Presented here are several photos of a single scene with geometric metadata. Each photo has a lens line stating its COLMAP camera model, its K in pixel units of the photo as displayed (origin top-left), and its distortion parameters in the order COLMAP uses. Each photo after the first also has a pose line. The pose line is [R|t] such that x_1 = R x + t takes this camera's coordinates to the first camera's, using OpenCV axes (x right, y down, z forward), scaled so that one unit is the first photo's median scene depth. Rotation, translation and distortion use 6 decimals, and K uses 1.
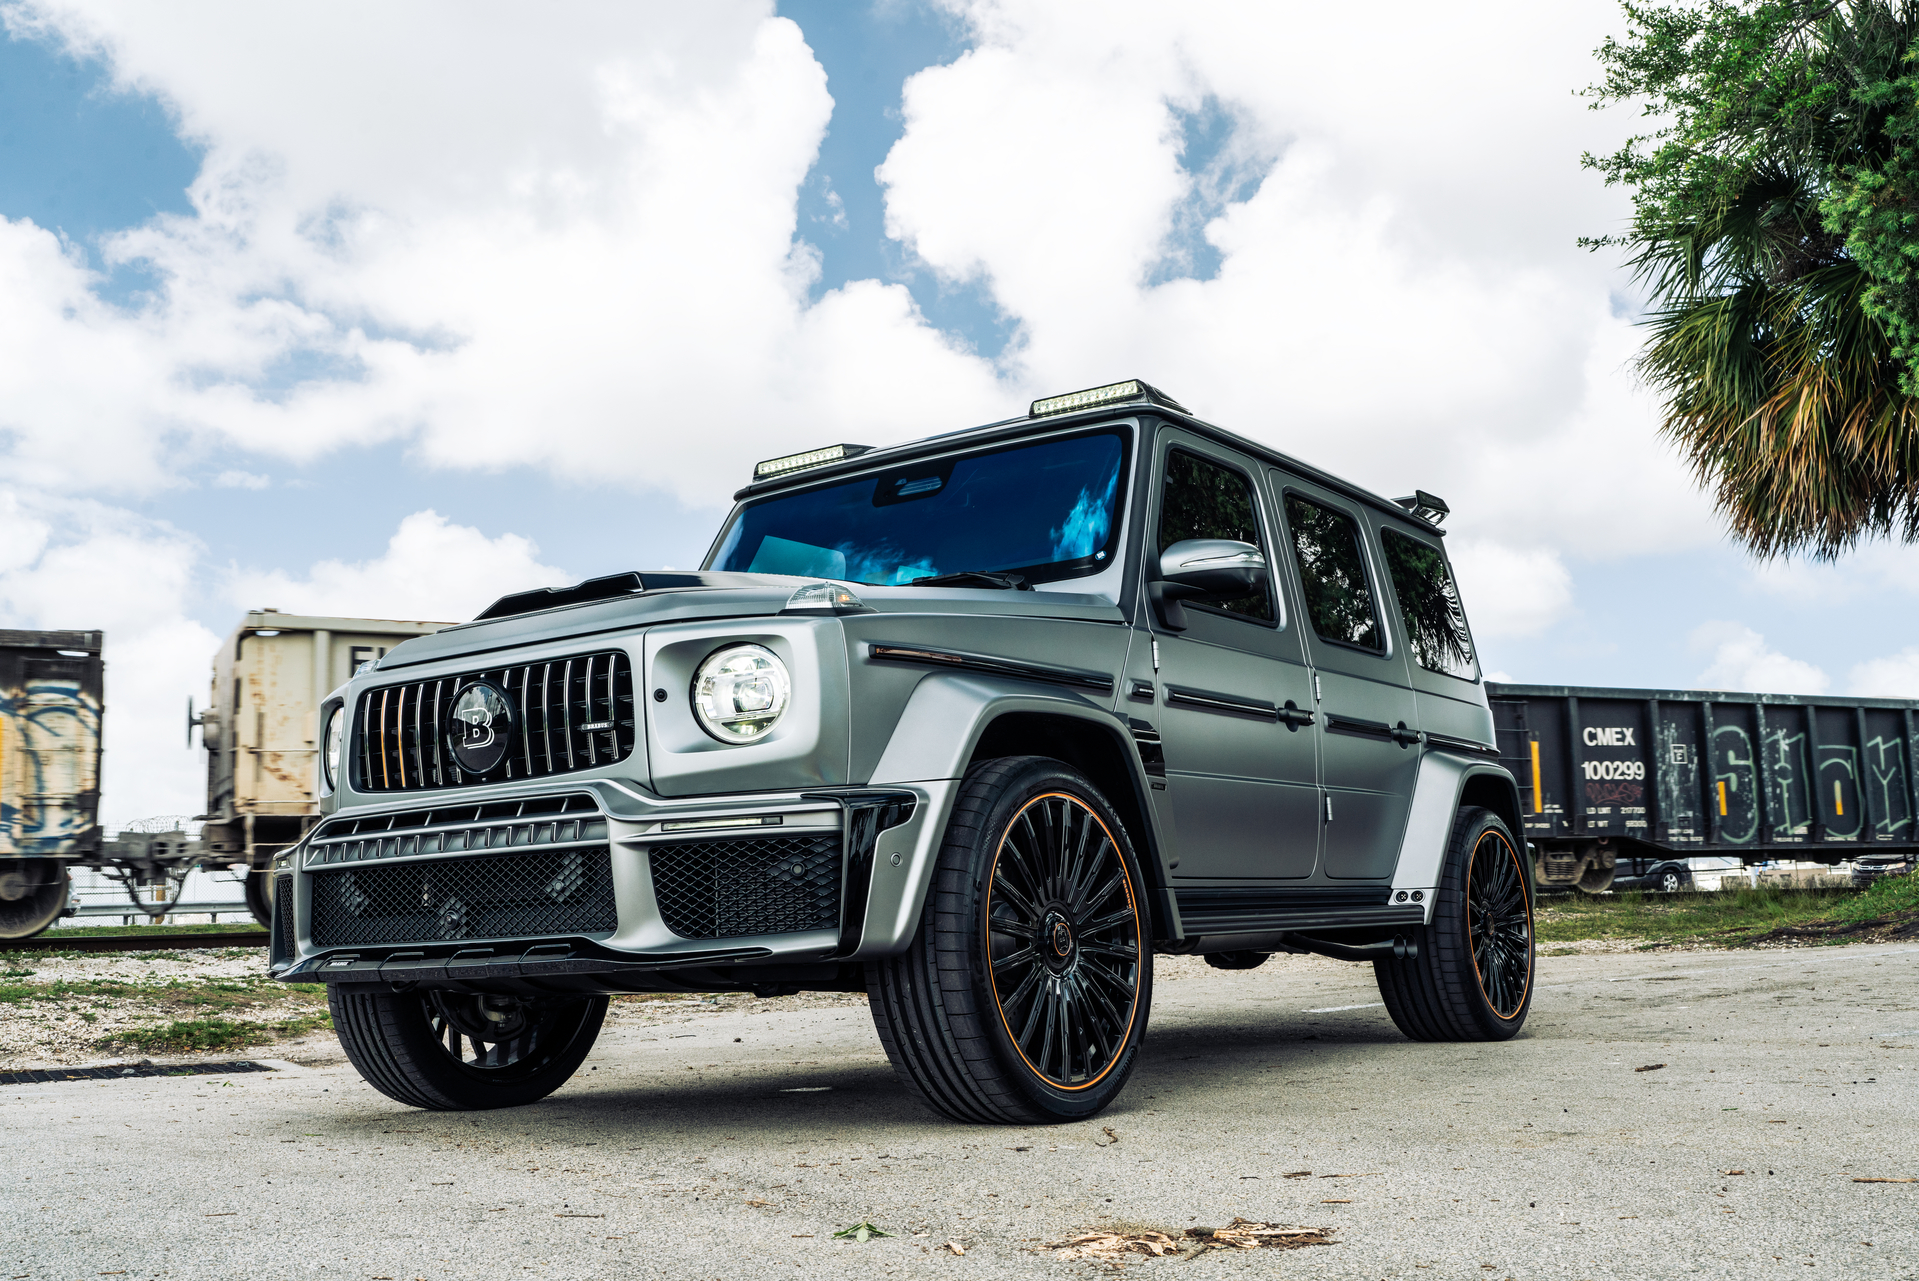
lens RADIAL K [[2008.8, 0, 991.0], [0, 2008.8, 594.7], [0, 0, 1]] dist [0.015068, -0.005875]
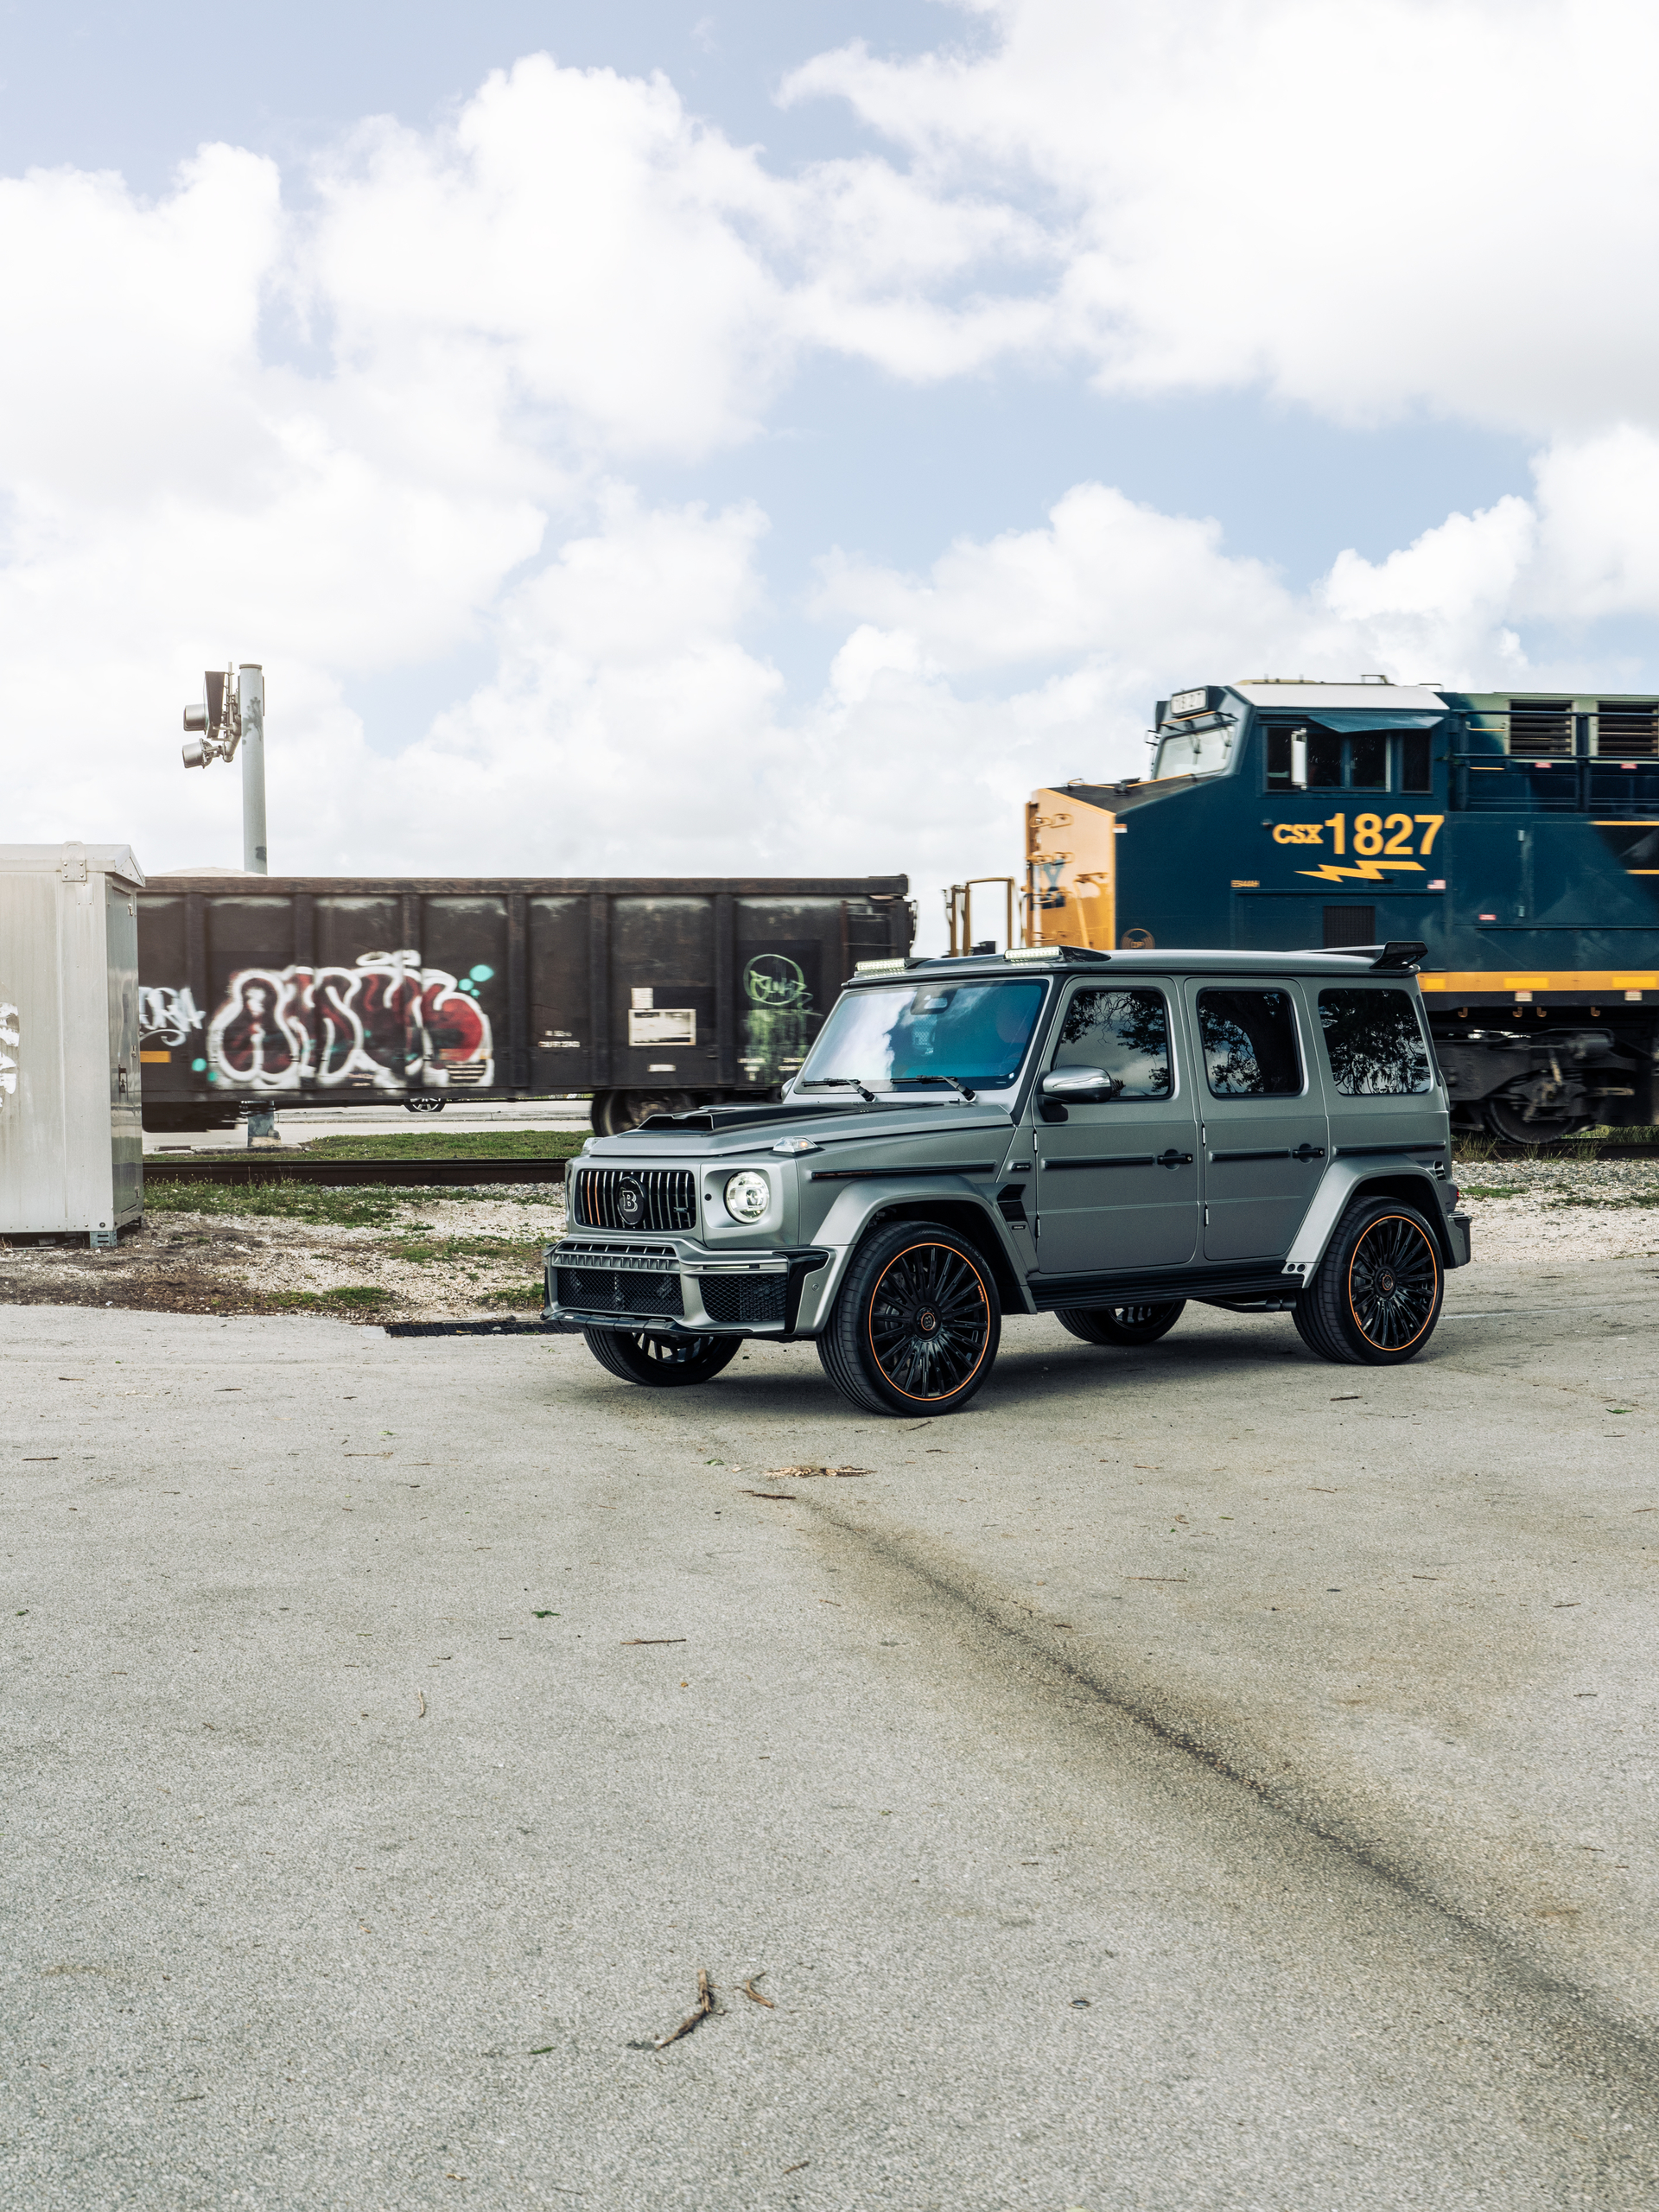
lens RADIAL K [[2816.7, 0, 828.4], [0, 2816.7, 1149.7], [0, 0, 1]] dist [0.023651, -0.000076]
pose [[0.955080, 0.024995, -0.295293, 0.702091], [0.032104, 0.981846, 0.186945, -0.467950], [0.294605, -0.188027, 0.936939, -1.420601]]
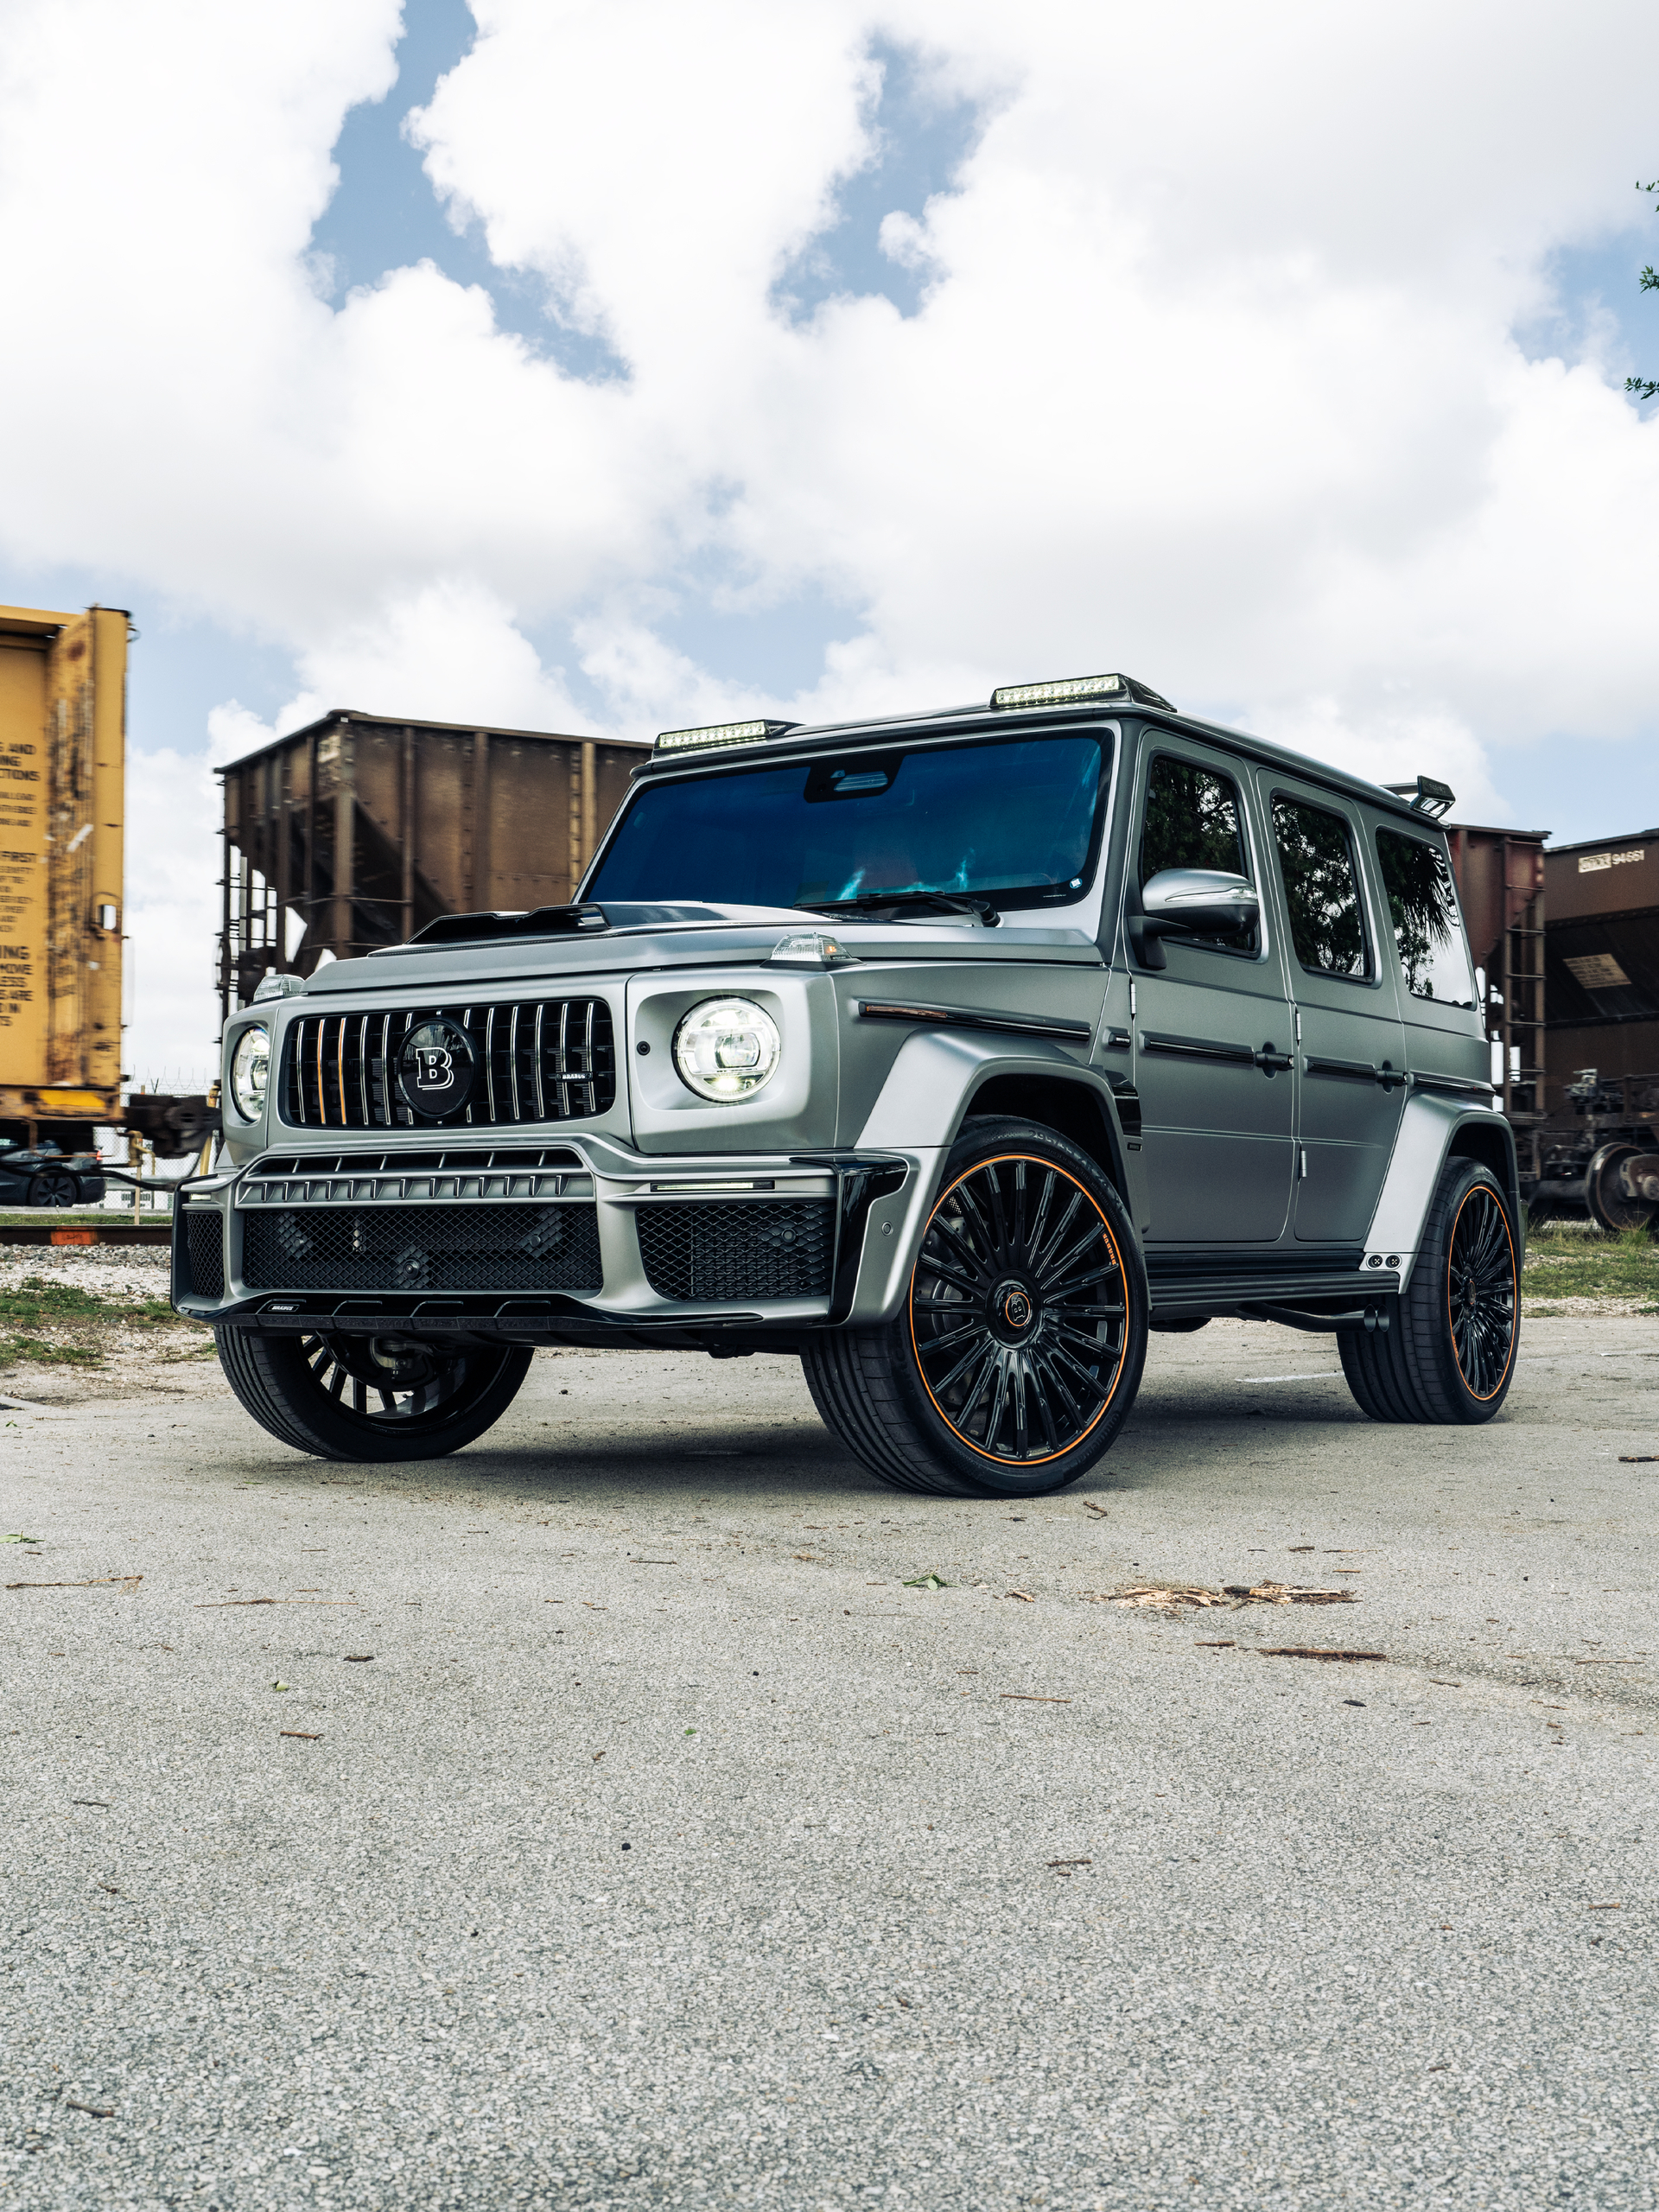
lens RADIAL K [[2816.7, 0, 828.4], [0, 2816.7, 1149.7], [0, 0, 1]] dist [0.023651, -0.000076]
pose [[0.999025, 0.037001, 0.024099, -0.098155], [-0.039887, 0.990311, 0.133014, -0.077688], [-0.018944, -0.133846, 0.990821, -0.313829]]
